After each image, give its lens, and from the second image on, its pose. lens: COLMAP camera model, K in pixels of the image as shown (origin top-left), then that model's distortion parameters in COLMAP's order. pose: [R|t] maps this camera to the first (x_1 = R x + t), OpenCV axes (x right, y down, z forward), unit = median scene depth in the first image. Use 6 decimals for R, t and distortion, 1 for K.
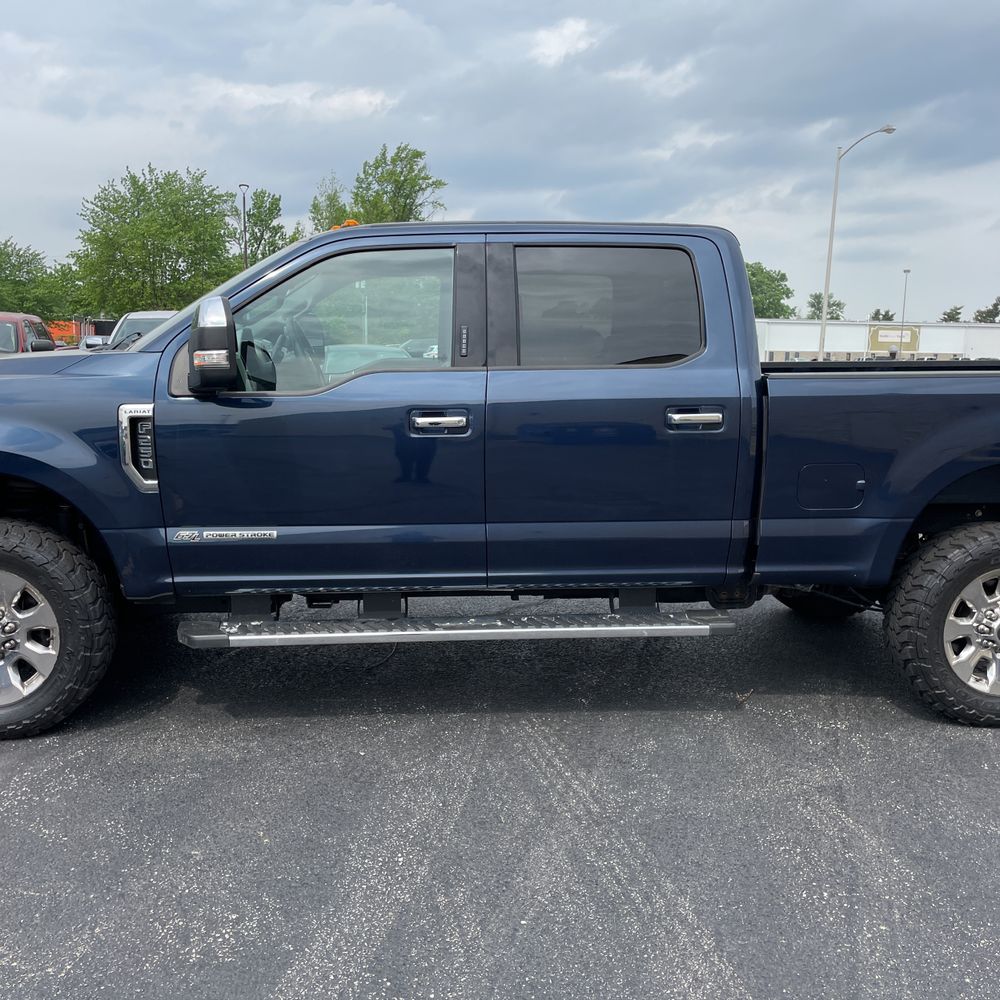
lens RADIAL K [[1022.5, 0, 500.0], [0, 1022.5, 496.2], [0, 0, 1]] dist [0.077246, -0.099786]
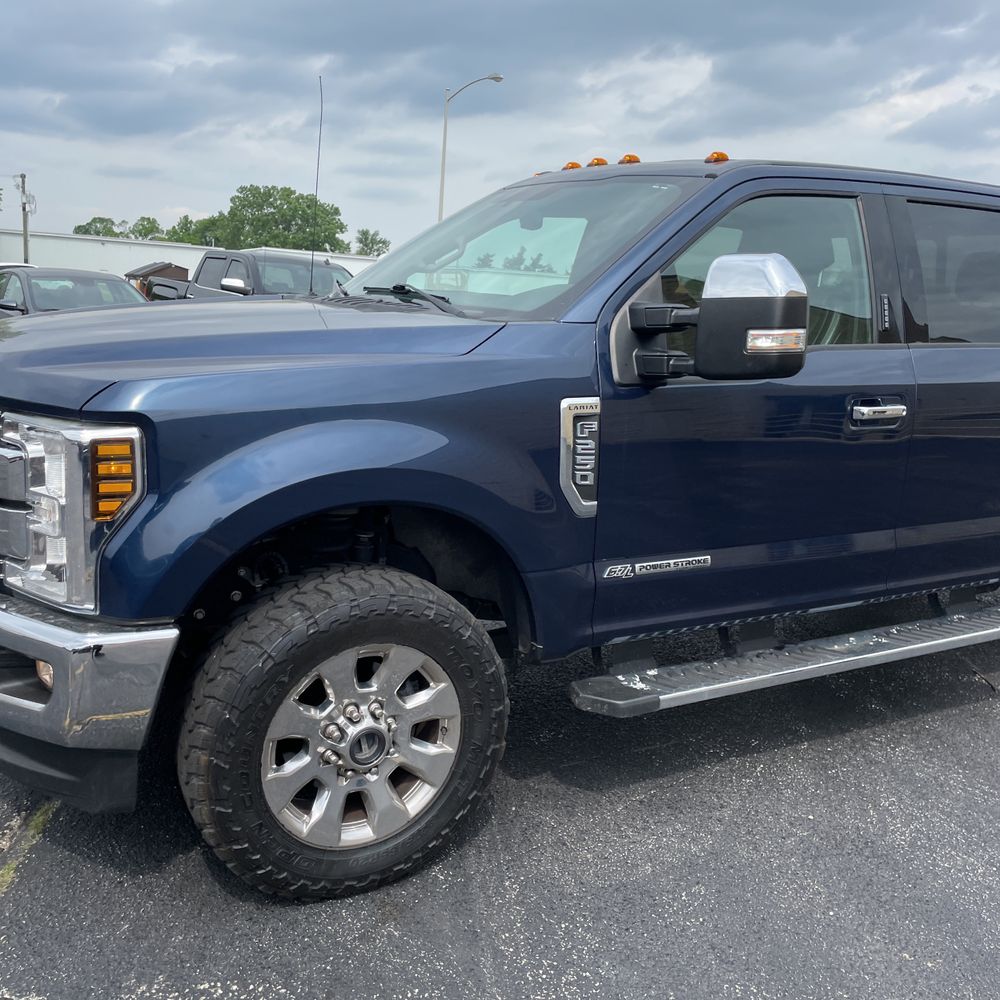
lens RADIAL K [[1004.7, 0, 502.2], [0, 1004.7, 503.2], [0, 0, 1]] dist [0.077402, -0.009563]
pose [[0.905900, -0.052777, 0.420191, -0.627425], [0.021049, 0.996589, 0.079793, -0.064945], [-0.422969, -0.063440, 0.903921, 0.344438]]
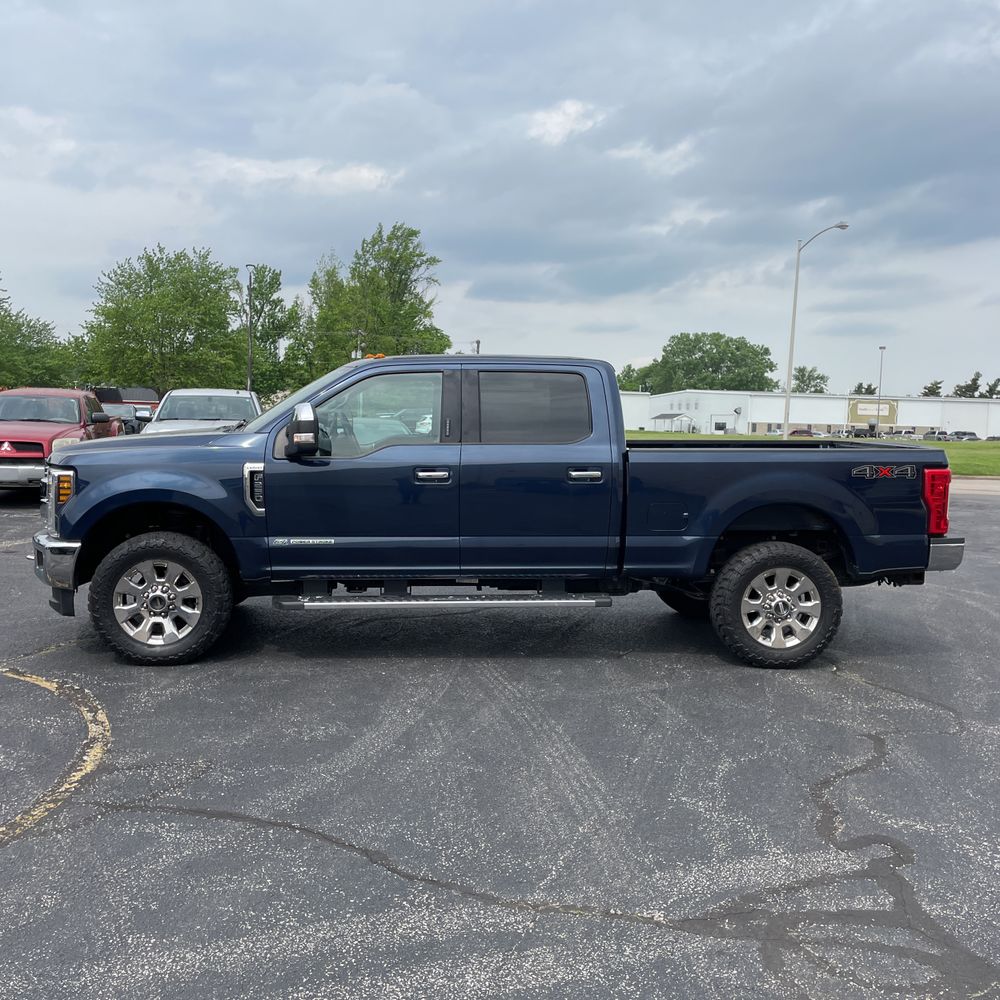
lens RADIAL K [[1022.5, 0, 500.0], [0, 1022.5, 496.2], [0, 0, 1]] dist [0.077246, -0.099786]
pose [[0.999925, 0.008462, 0.008907, 0.033715], [-0.007859, 0.997808, -0.065703, 0.064950], [-0.009443, 0.065628, 0.997799, -0.614238]]
